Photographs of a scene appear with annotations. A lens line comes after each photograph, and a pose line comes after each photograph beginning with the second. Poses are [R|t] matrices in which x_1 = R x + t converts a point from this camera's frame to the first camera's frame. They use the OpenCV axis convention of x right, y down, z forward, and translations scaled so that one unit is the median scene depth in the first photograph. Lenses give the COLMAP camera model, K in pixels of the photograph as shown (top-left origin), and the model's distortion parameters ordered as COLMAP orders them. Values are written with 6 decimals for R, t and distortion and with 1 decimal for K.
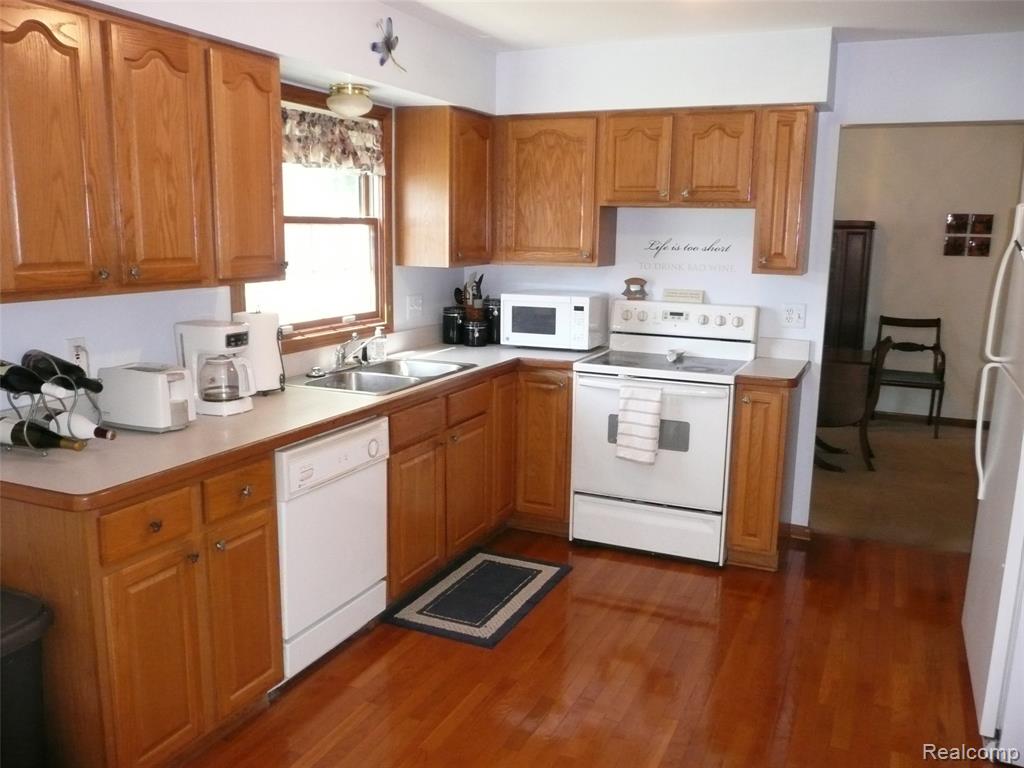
lens RADIAL K [[859.4, 0, 513.4], [0, 859.4, 389.0], [0, 0, 1]] dist [-0.033349, 0.038305]
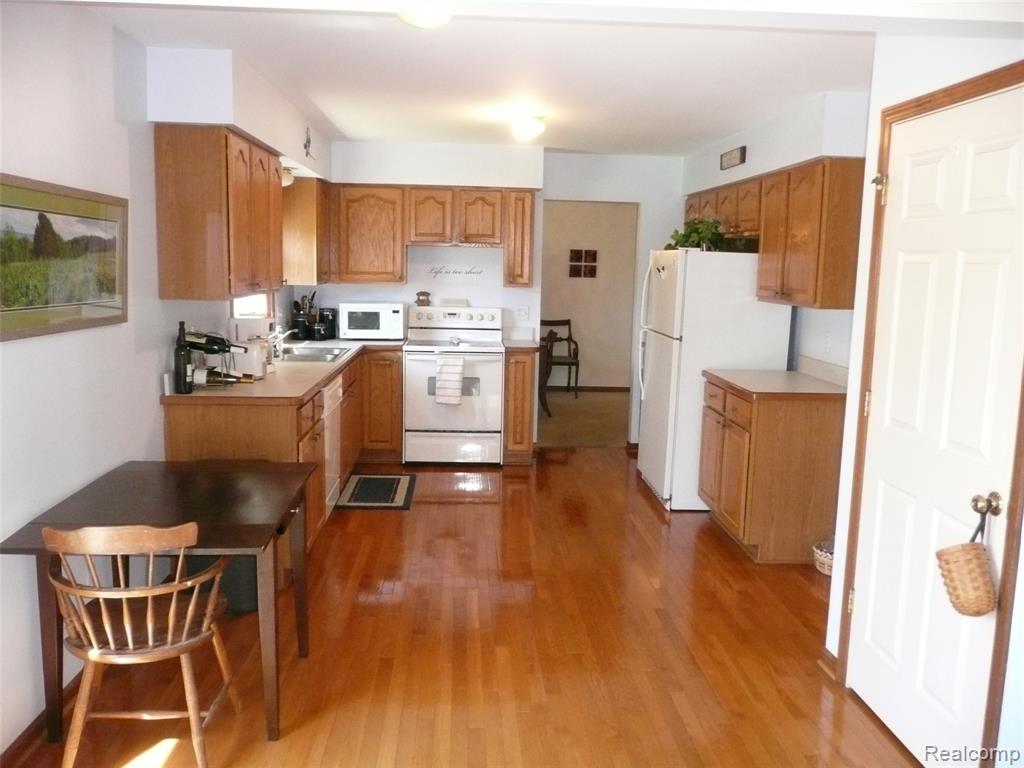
lens RADIAL K [[859.4, 0, 512.0], [0, 859.4, 382.6], [0, 0, 1]] dist [-0.033349, 0.038305]
pose [[0.888143, -0.058818, 0.455787, -0.447451], [0.075943, 0.996925, -0.019332, 0.077824], [-0.453248, 0.051783, 0.889879, -0.447103]]
